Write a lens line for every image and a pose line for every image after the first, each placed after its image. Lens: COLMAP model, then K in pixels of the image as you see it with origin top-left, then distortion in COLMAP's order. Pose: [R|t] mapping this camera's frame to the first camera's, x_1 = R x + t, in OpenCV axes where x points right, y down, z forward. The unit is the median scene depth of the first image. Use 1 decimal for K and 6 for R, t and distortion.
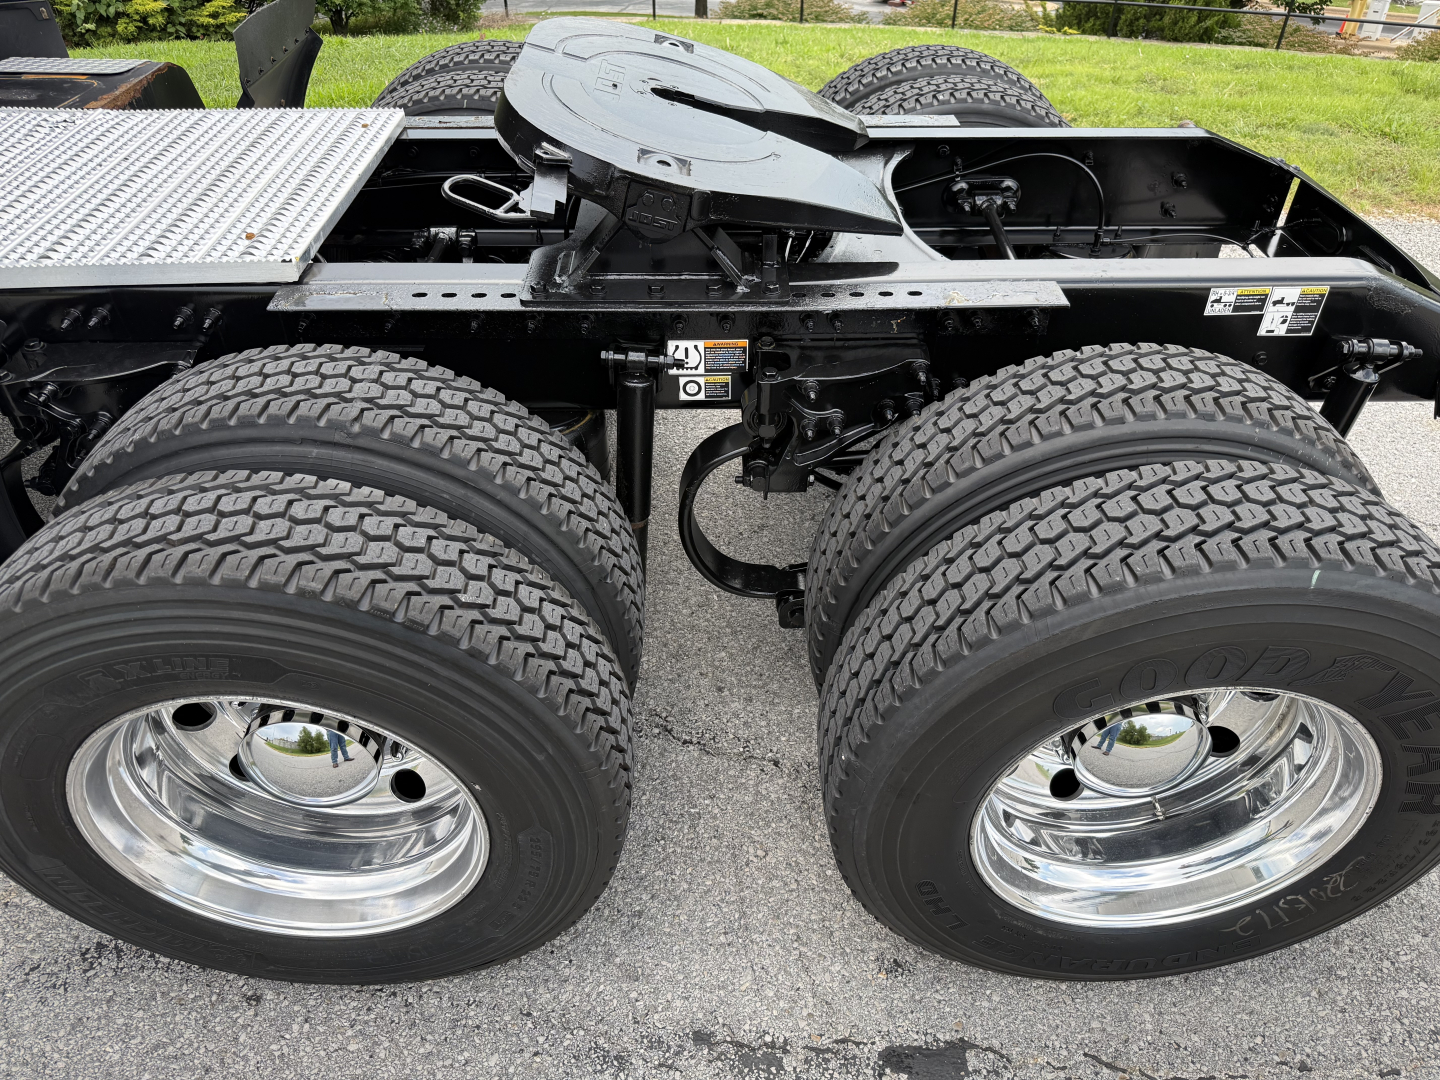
lens RADIAL K [[1018.9, 0, 717.6], [0, 1018.9, 557.3], [0, 0, 1]] dist [0.006070, -0.006481]
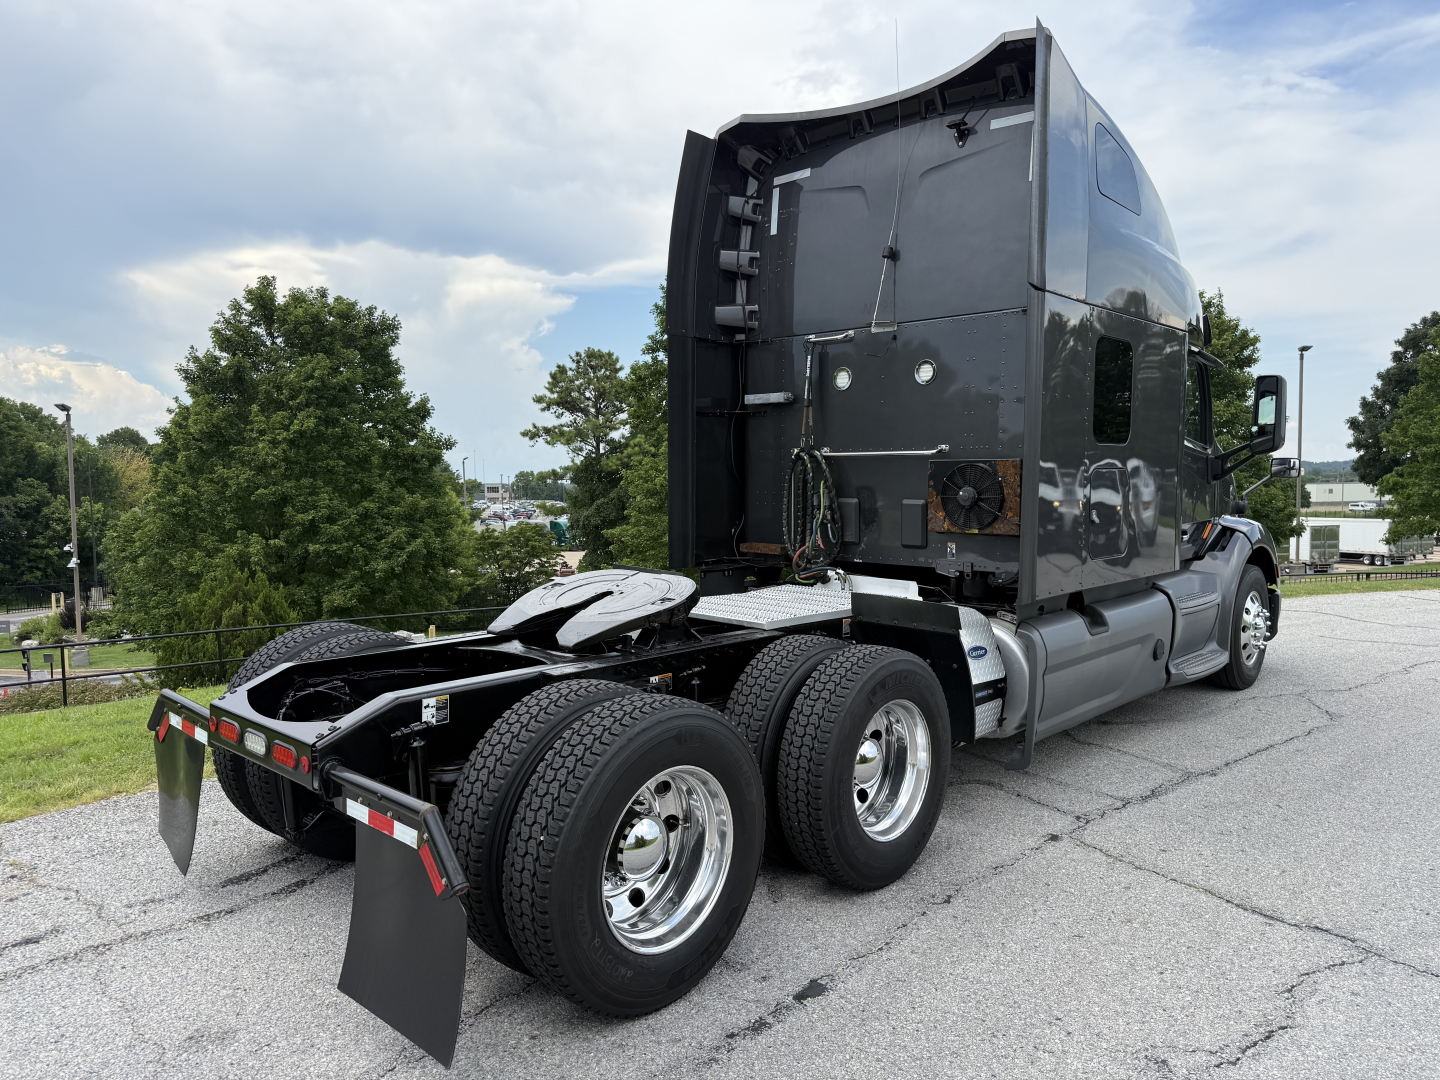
lens RADIAL K [[1023.8, 0, 722.5], [0, 1023.8, 569.9], [0, 0, 1]] dist [0.003490, 0.008122]
pose [[0.626068, -0.082592, 0.775382, -1.375475], [0.502902, 0.802703, -0.320557, 0.381076], [-0.595926, 0.590632, 0.544083, -0.481316]]
